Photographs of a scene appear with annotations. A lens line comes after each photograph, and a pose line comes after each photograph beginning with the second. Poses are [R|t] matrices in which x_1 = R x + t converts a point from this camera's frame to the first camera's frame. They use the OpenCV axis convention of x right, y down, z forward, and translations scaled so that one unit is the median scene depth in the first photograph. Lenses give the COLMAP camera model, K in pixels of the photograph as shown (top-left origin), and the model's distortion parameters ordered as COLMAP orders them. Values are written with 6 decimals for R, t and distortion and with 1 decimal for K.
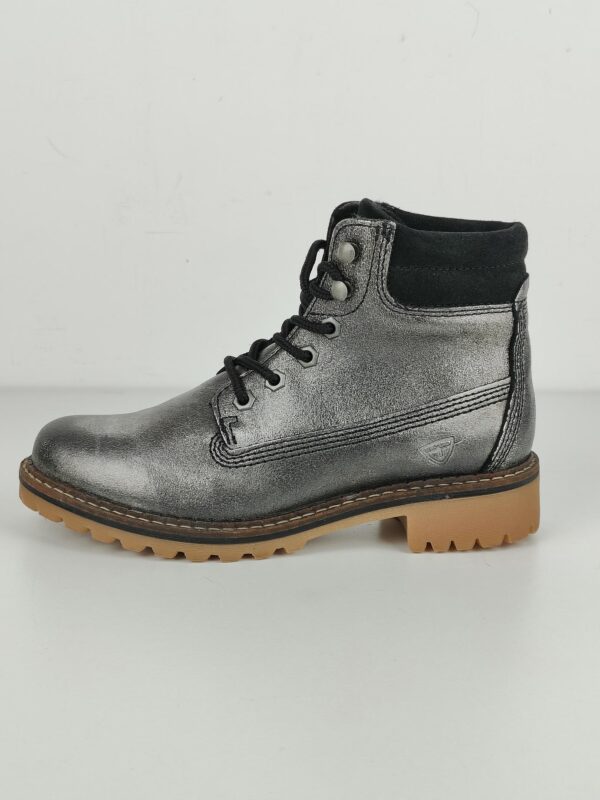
lens RADIAL K [[1210.5, 0, 299.1], [0, 1210.5, 400.5], [0, 0, 1]] dist [0.011157, 0.000000]
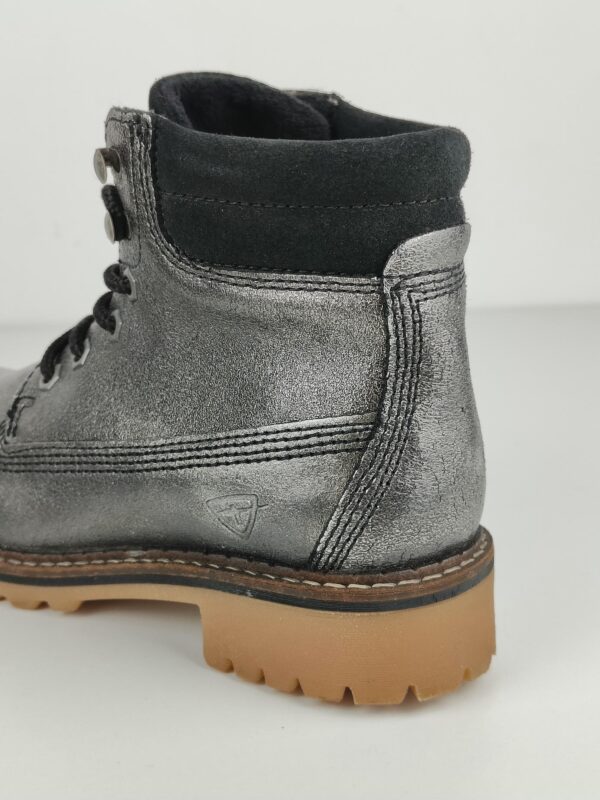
lens RADIAL K [[1279.4, 0, 301.2], [0, 1279.4, 396.7], [0, 0, 1]] dist [0.018359, 0.000000]
pose [[0.768538, 0.168841, -0.617124, 0.514736], [-0.137663, 0.985598, 0.098214, -0.080002], [0.624818, 0.009473, 0.780713, 0.535738]]
